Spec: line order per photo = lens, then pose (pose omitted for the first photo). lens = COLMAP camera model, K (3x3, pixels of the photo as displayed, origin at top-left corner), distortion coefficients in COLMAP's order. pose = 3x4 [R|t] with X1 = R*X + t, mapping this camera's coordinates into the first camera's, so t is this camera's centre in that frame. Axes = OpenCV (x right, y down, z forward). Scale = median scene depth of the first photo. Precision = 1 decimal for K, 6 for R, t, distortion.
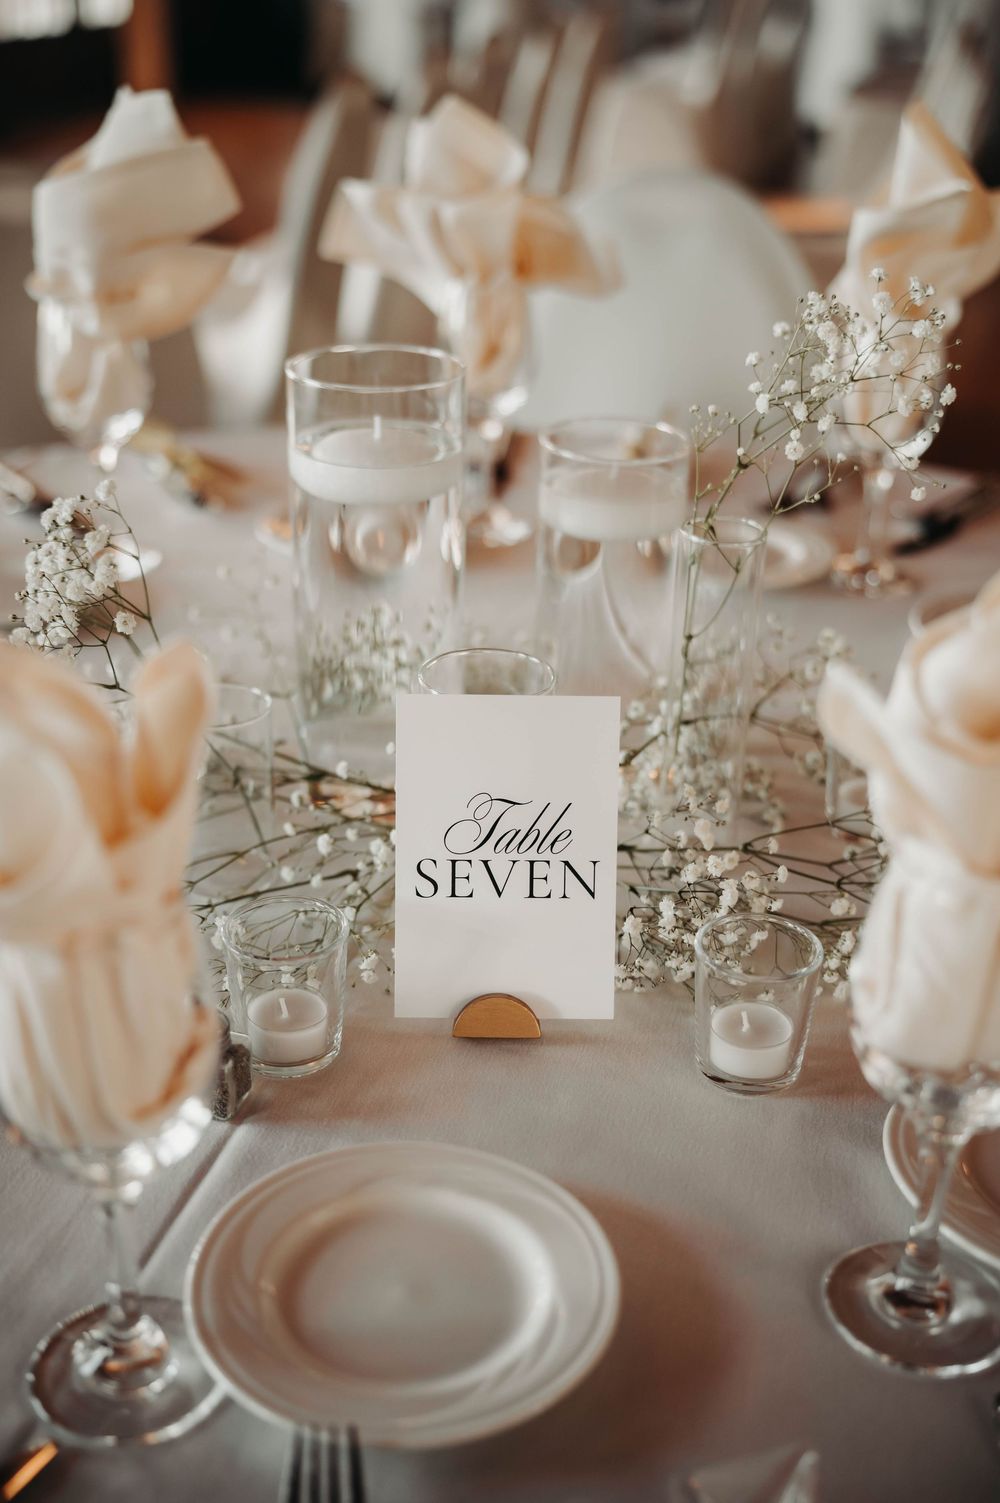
lens RADIAL K [[1864.8, 0, 497.9], [0, 1864.8, 750.3], [0, 0, 1]] dist [0.126426, 0.000000]
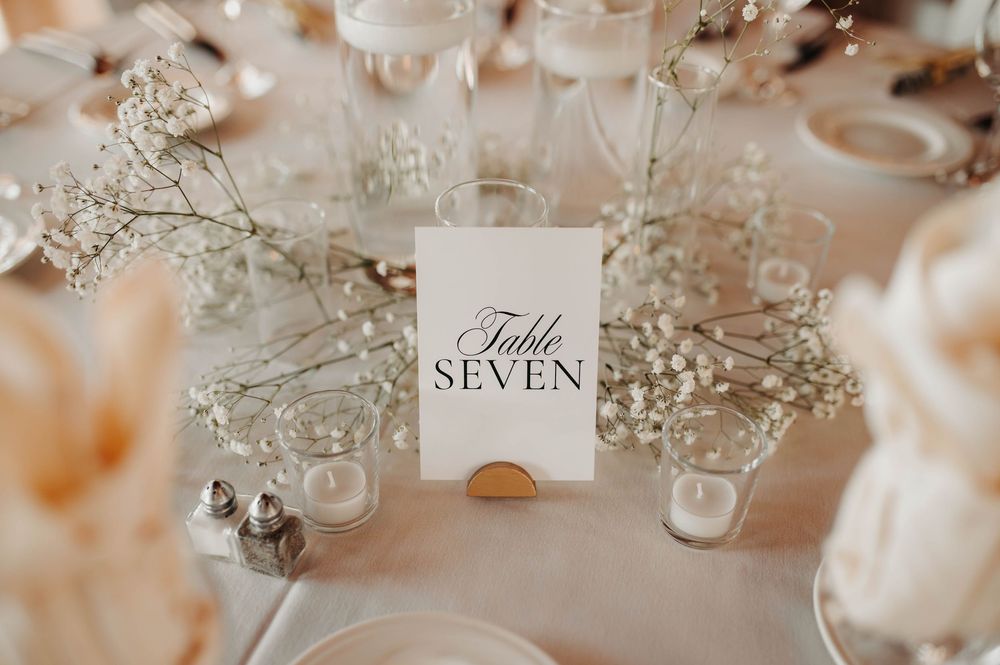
lens RADIAL K [[1010.0, 0, 498.1], [0, 1010.0, 333.5], [0, 0, 1]] dist [-0.024587, 0.000000]
pose [[0.999863, -0.003599, -0.016158, 0.008392], [0.006358, 0.984704, 0.174117, -0.072263], [0.015284, -0.174196, 0.984592, 0.337729]]
